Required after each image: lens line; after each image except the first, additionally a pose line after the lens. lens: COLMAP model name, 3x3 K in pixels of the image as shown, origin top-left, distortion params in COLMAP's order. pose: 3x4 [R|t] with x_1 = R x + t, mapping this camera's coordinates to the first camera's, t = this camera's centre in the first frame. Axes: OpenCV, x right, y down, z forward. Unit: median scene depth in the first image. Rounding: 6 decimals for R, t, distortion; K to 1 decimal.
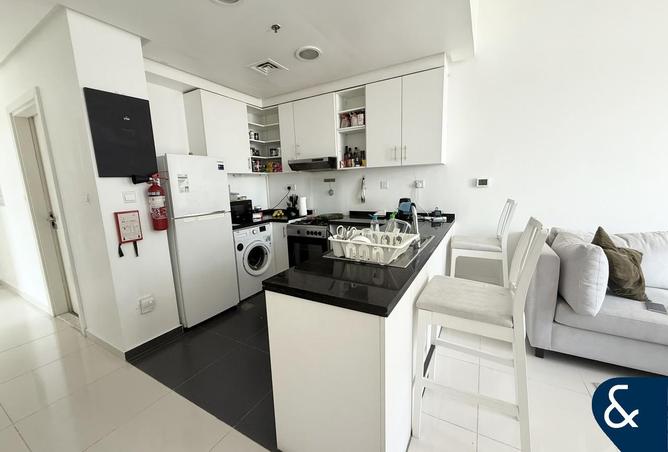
lens RADIAL K [[264.4, 0, 334.0], [0, 264.4, 226.0], [0, 0, 1]] dist [0.002144, -0.000016]
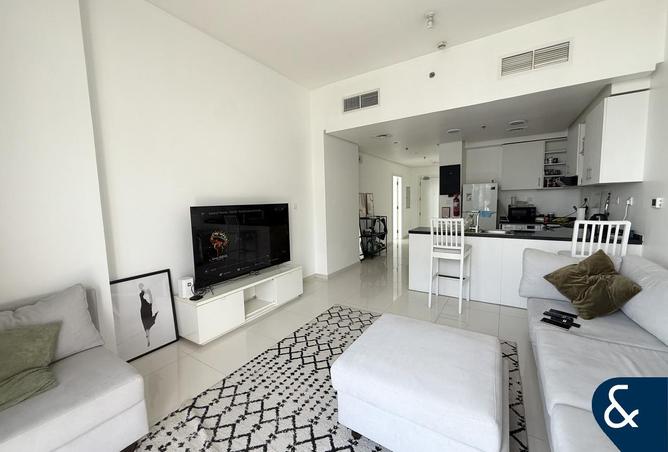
lens RADIAL K [[264.4, 0, 334.0], [0, 264.4, 226.0], [0, 0, 1]] dist [0.002144, -0.000016]
pose [[-0.058285, 0.132545, -0.989462, 2.037634], [-0.131683, 0.981465, 0.139231, -0.093131], [0.989577, 0.138411, -0.039751, -0.013795]]
